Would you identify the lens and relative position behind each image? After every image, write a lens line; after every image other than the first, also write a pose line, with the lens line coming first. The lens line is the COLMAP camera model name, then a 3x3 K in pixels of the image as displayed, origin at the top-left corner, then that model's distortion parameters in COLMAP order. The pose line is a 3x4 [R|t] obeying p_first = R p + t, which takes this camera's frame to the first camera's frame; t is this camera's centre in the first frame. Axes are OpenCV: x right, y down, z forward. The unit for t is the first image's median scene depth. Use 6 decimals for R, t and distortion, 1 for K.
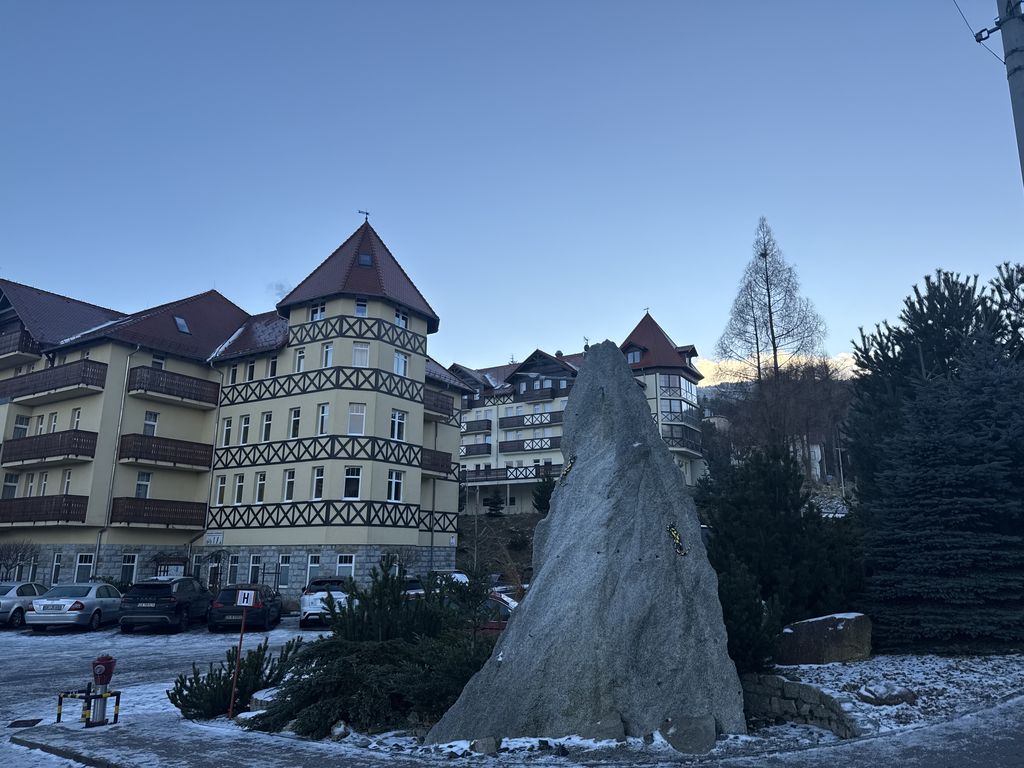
lens RADIAL K [[714.4, 0, 512.0], [0, 714.4, 384.0], [0, 0, 1]] dist [0.085227, -0.107213]
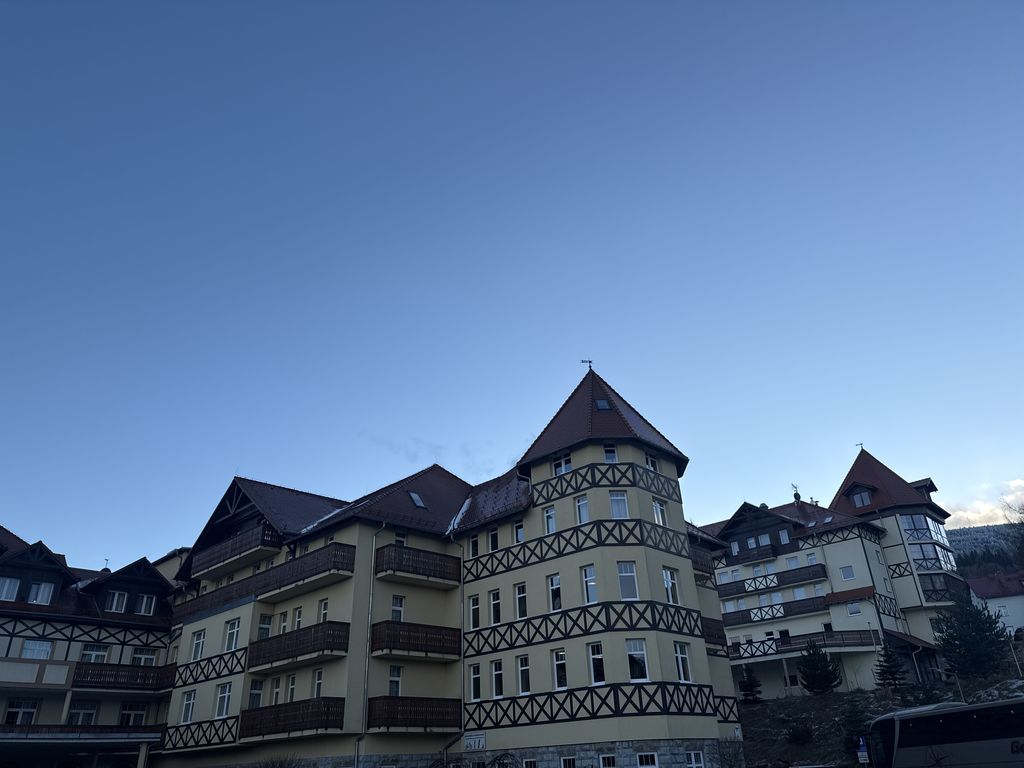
lens RADIAL K [[719.1, 0, 496.7], [0, 719.1, 400.4], [0, 0, 1]] dist [0.023669, -0.002344]
pose [[0.973516, -0.142957, -0.178409, -0.176375], [0.097450, 0.965414, -0.241825, 0.032543], [0.206810, 0.218035, 0.953777, 0.102750]]
